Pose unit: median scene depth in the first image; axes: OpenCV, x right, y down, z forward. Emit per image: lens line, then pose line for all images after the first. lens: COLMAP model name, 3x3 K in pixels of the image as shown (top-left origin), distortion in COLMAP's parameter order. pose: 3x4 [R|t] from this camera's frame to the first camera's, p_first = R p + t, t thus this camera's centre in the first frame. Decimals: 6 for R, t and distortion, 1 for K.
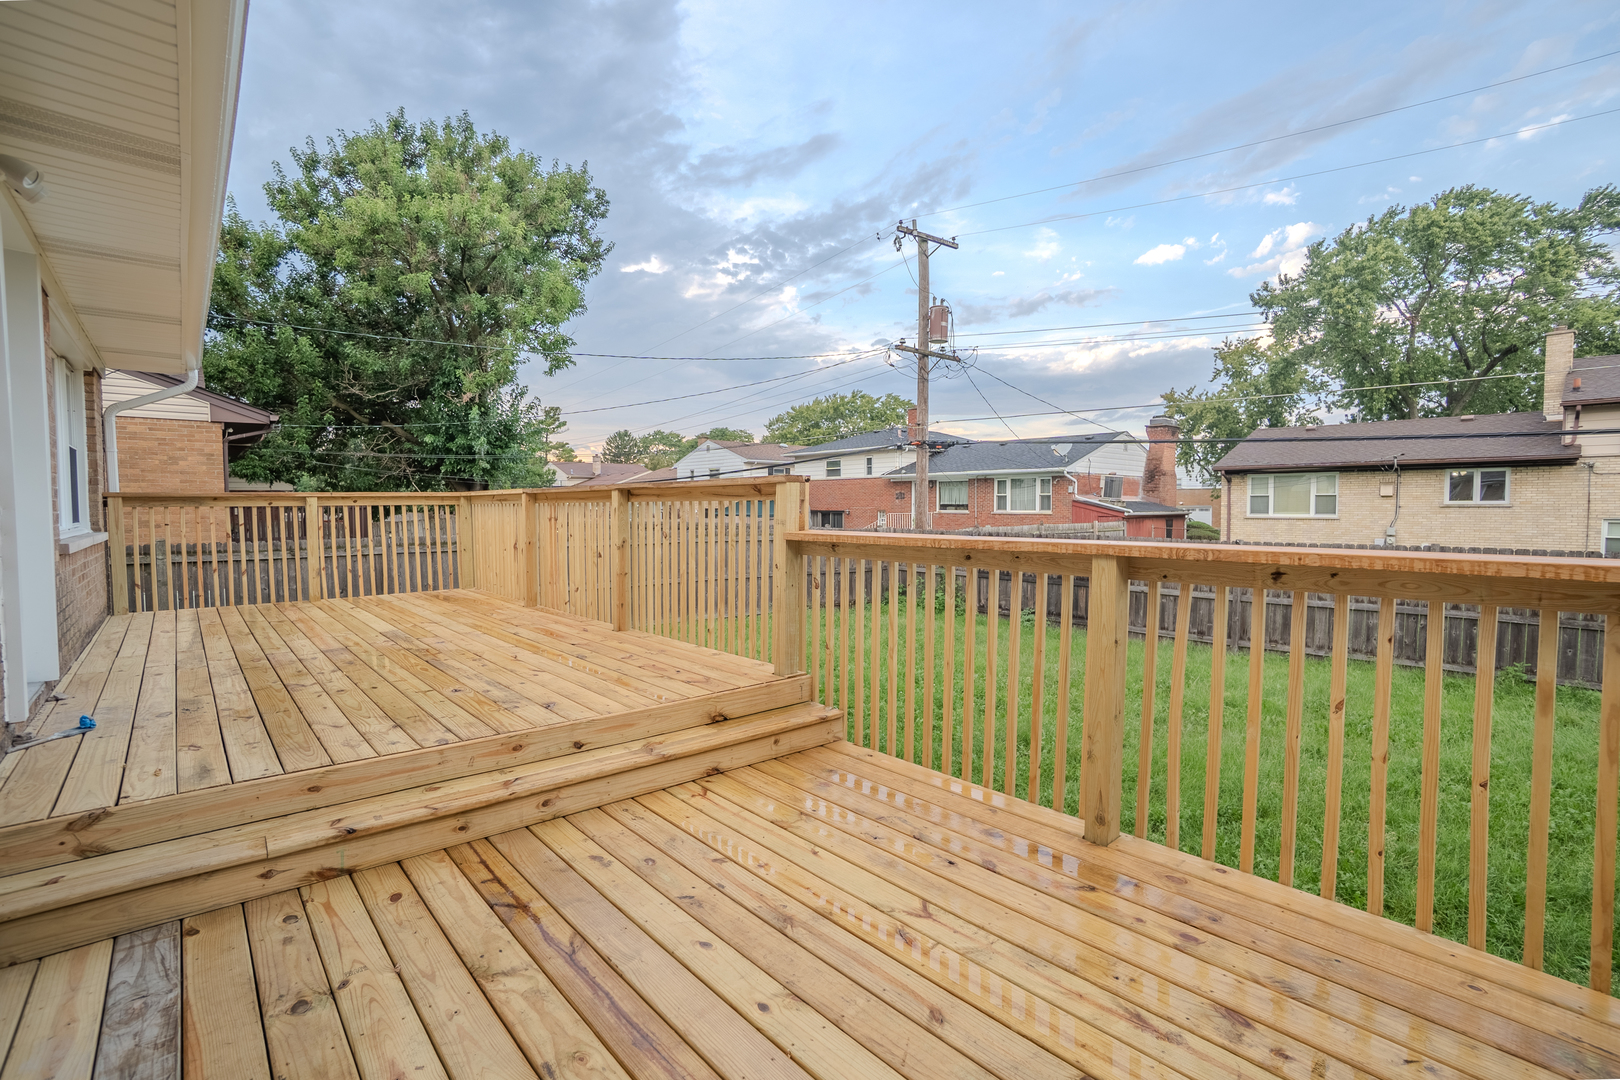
lens RADIAL K [[733.7, 0, 799.7], [0, 733.7, 551.3], [0, 0, 1]] dist [-0.043049, 0.013310]
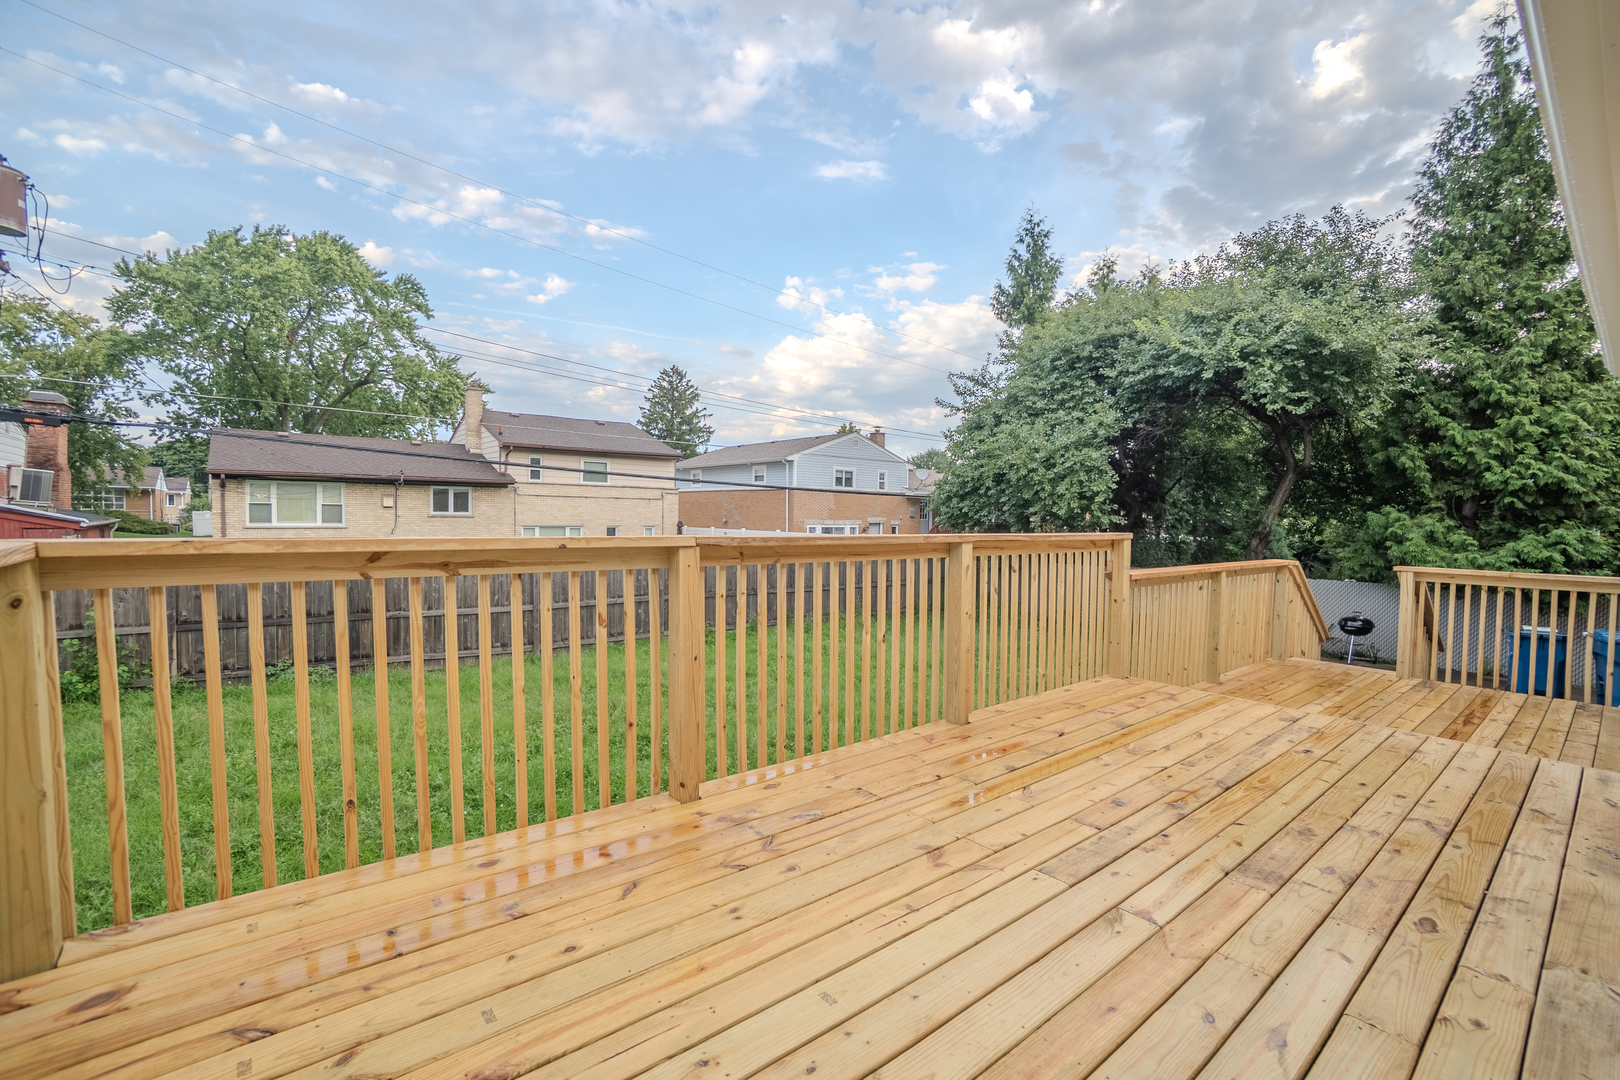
lens RADIAL K [[733.7, 0, 794.7], [0, 733.7, 541.7], [0, 0, 1]] dist [-0.043049, 0.013310]
pose [[0.021159, -0.035323, 0.999152, -0.301842], [0.043707, 0.998453, 0.034372, -0.034025], [-0.998820, 0.042942, 0.022670, 0.342240]]
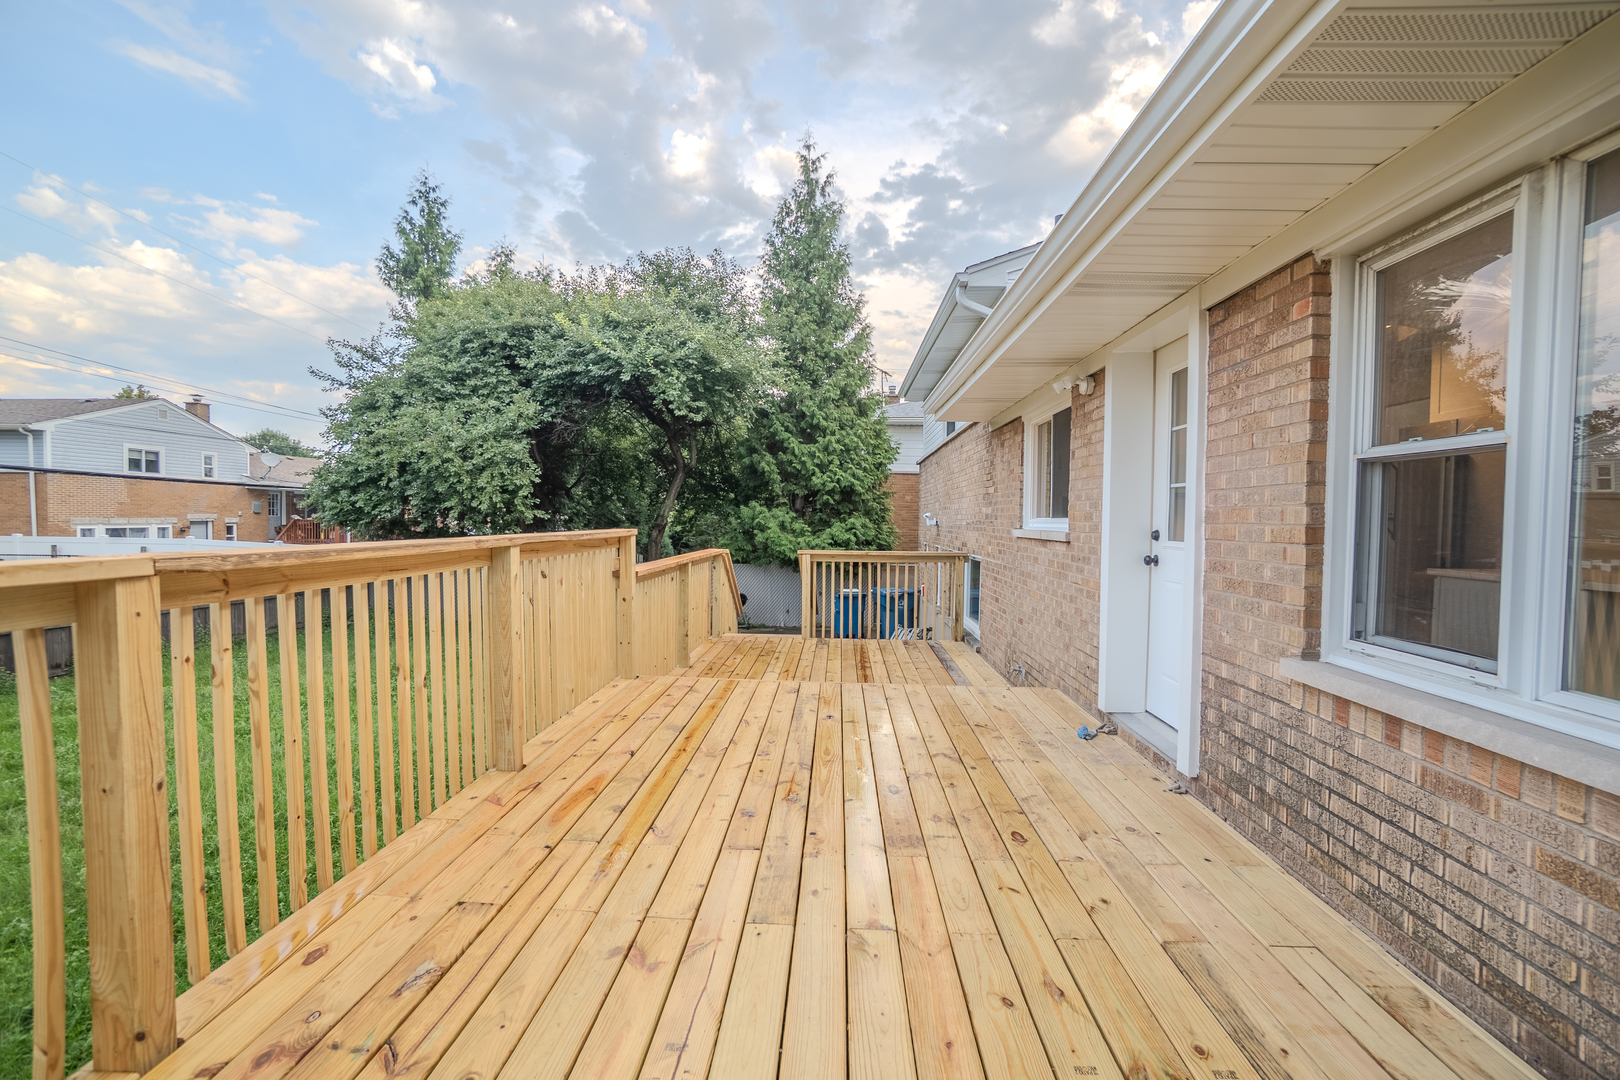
lens RADIAL K [[733.7, 0, 810.2], [0, 733.7, 532.3], [0, 0, 1]] dist [-0.043049, 0.013310]
pose [[-0.736305, -0.019298, 0.676375, -0.252196], [0.032956, 0.997384, 0.064333, -0.036496], [-0.675847, 0.069659, -0.733743, 0.378668]]
